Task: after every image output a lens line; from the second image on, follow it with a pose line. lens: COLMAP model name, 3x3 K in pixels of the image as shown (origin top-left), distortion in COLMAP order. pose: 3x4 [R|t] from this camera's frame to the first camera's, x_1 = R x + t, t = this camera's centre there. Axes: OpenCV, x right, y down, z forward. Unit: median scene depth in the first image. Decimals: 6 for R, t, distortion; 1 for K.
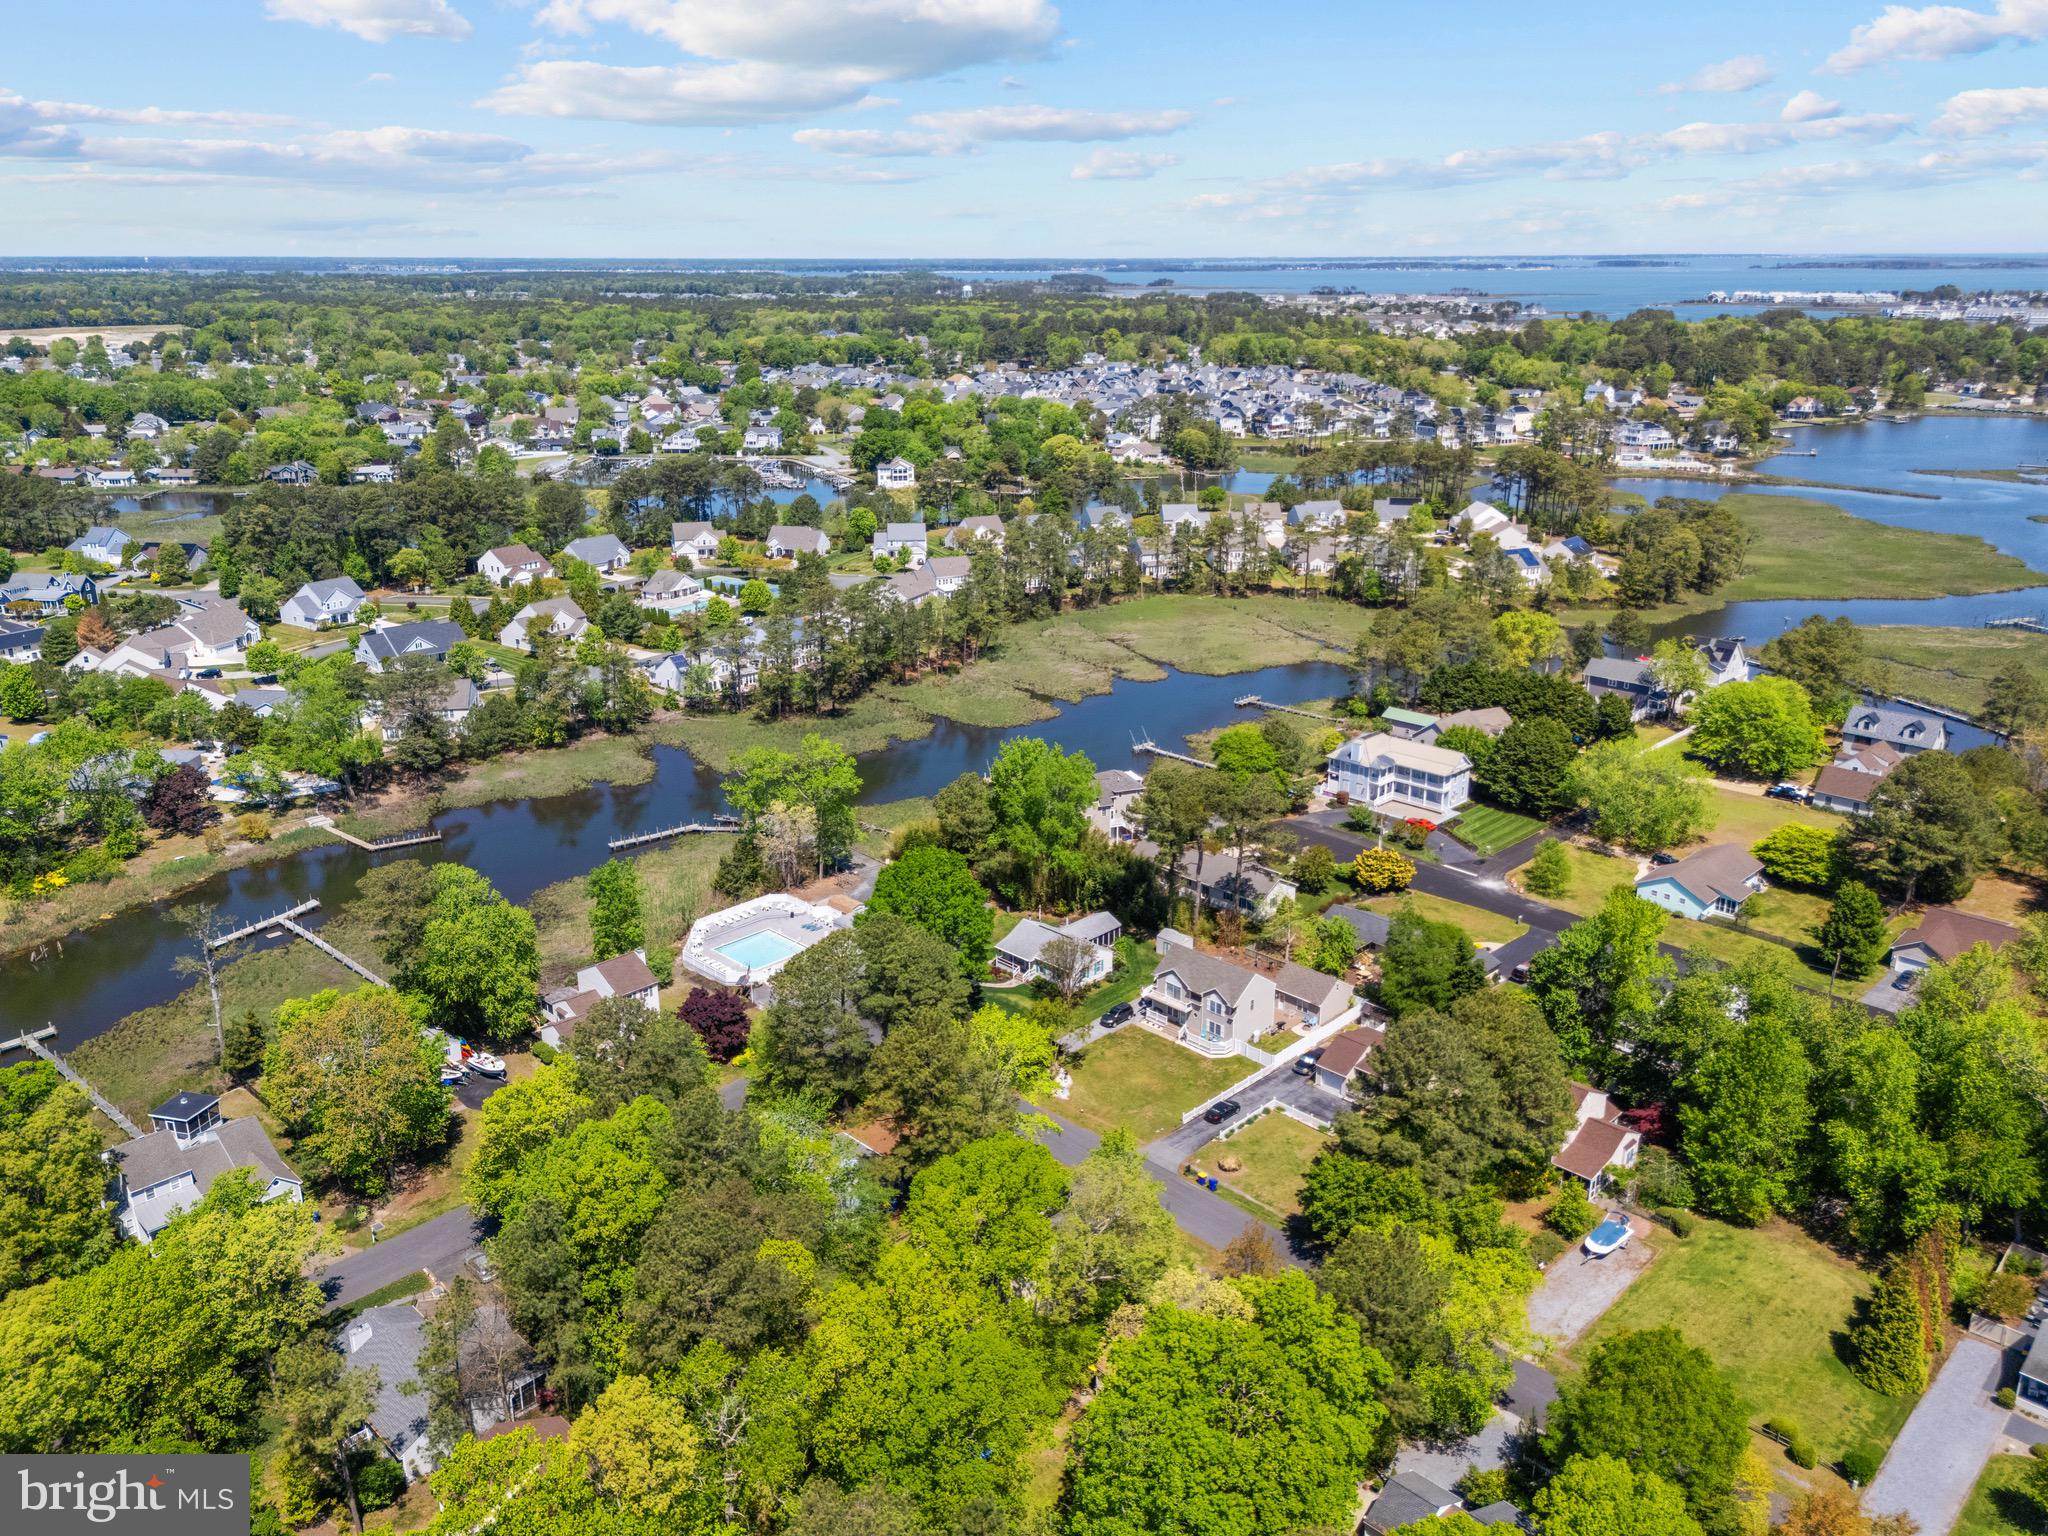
lens RADIAL K [[1512.1, 0, 1024.0], [0, 1512.1, 768.0], [0, 0, 1]] dist [0.073498, -0.090894]
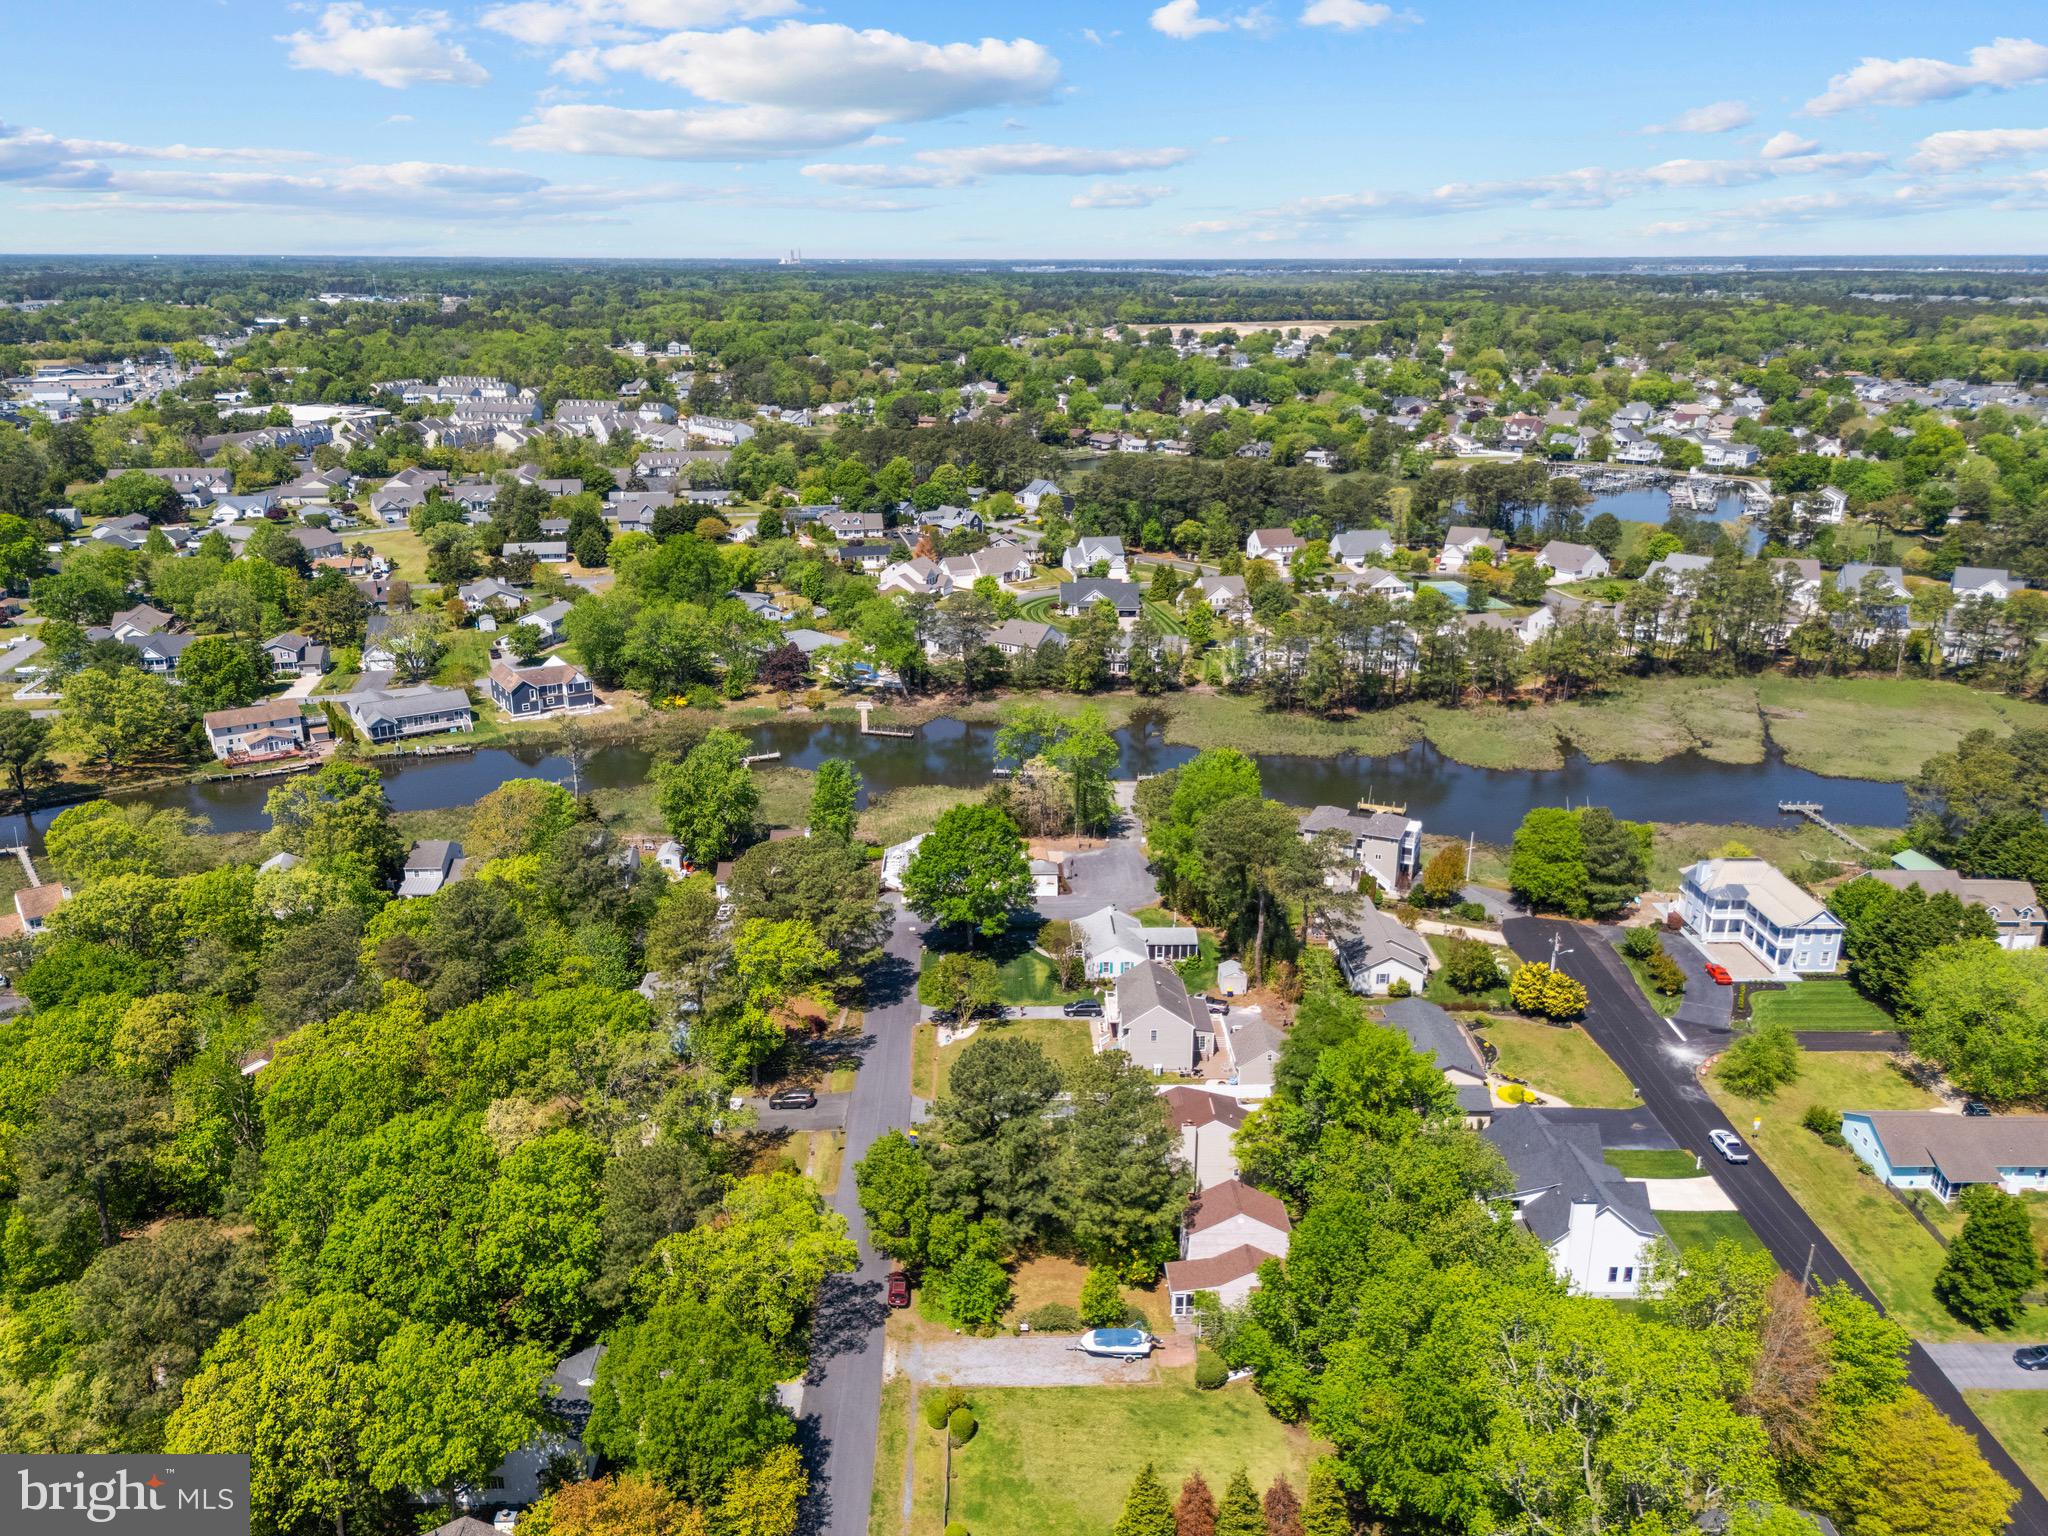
lens RADIAL K [[1512.1, 0, 1024.0], [0, 1512.1, 768.0], [0, 0, 1]] dist [0.073498, -0.090894]
pose [[0.713404, 0.223219, -0.664250, 0.504774], [-0.223059, 0.970940, 0.086716, -0.056093], [0.664304, 0.086303, 0.742464, 0.145092]]
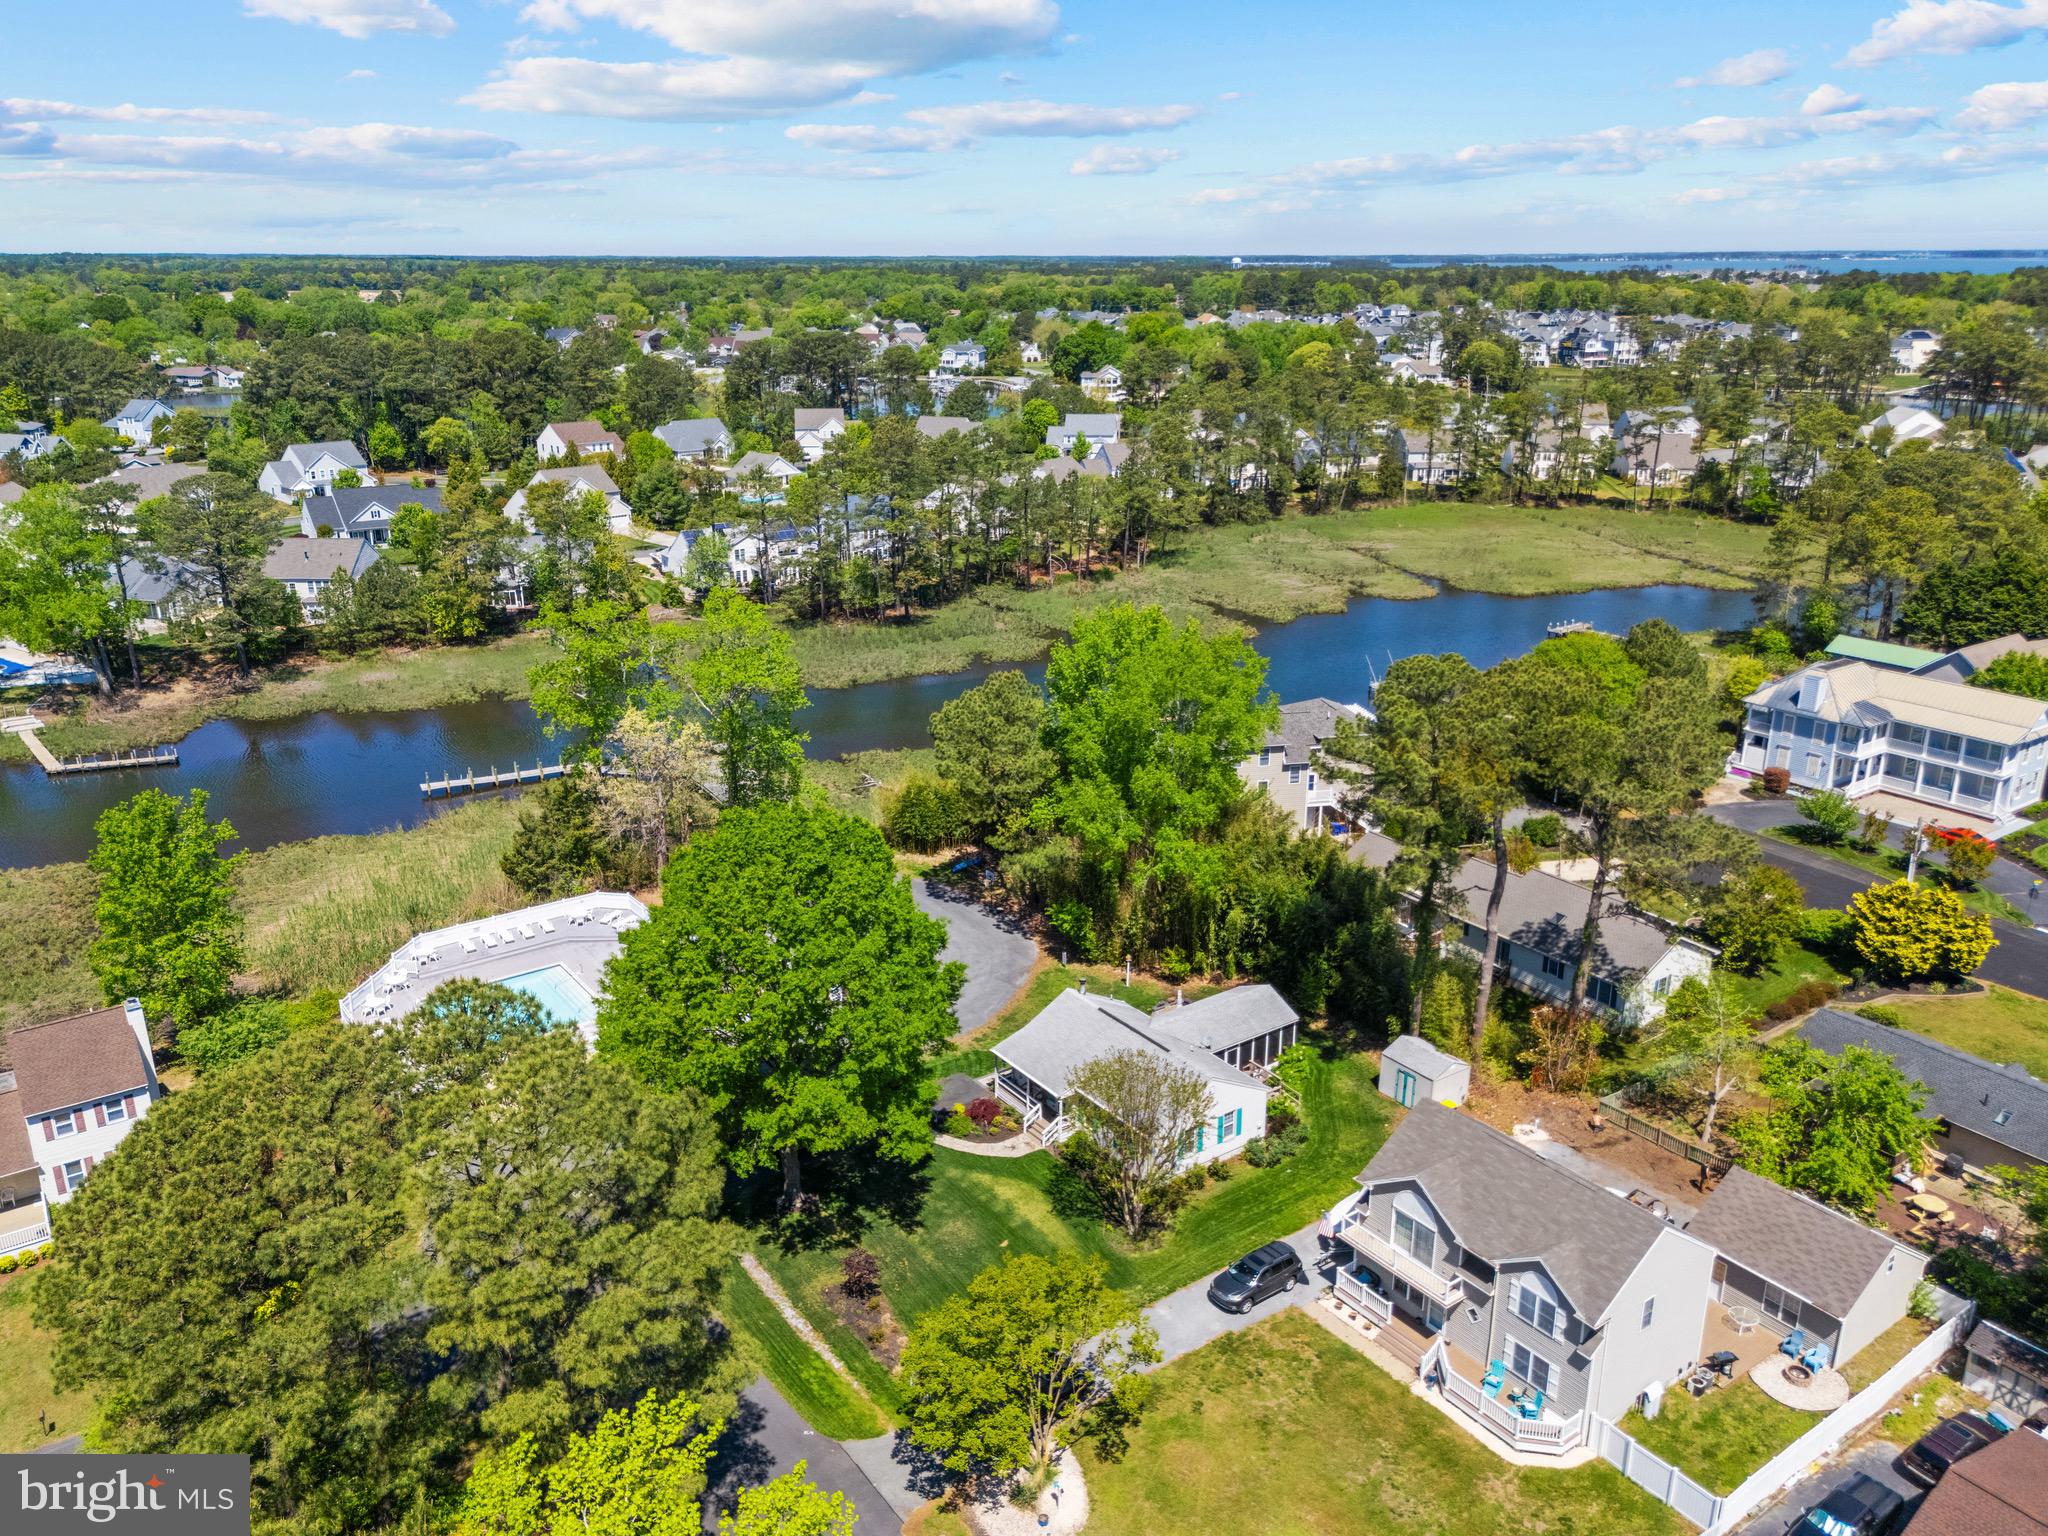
lens RADIAL K [[1512.1, 0, 1024.0], [0, 1512.1, 768.0], [0, 0, 1]] dist [0.073498, -0.090894]
pose [[0.984949, 0.054556, -0.164011, 0.044406], [-0.054861, 0.998490, 0.002676, 0.028818], [0.163910, 0.006362, 0.986455, 0.456731]]
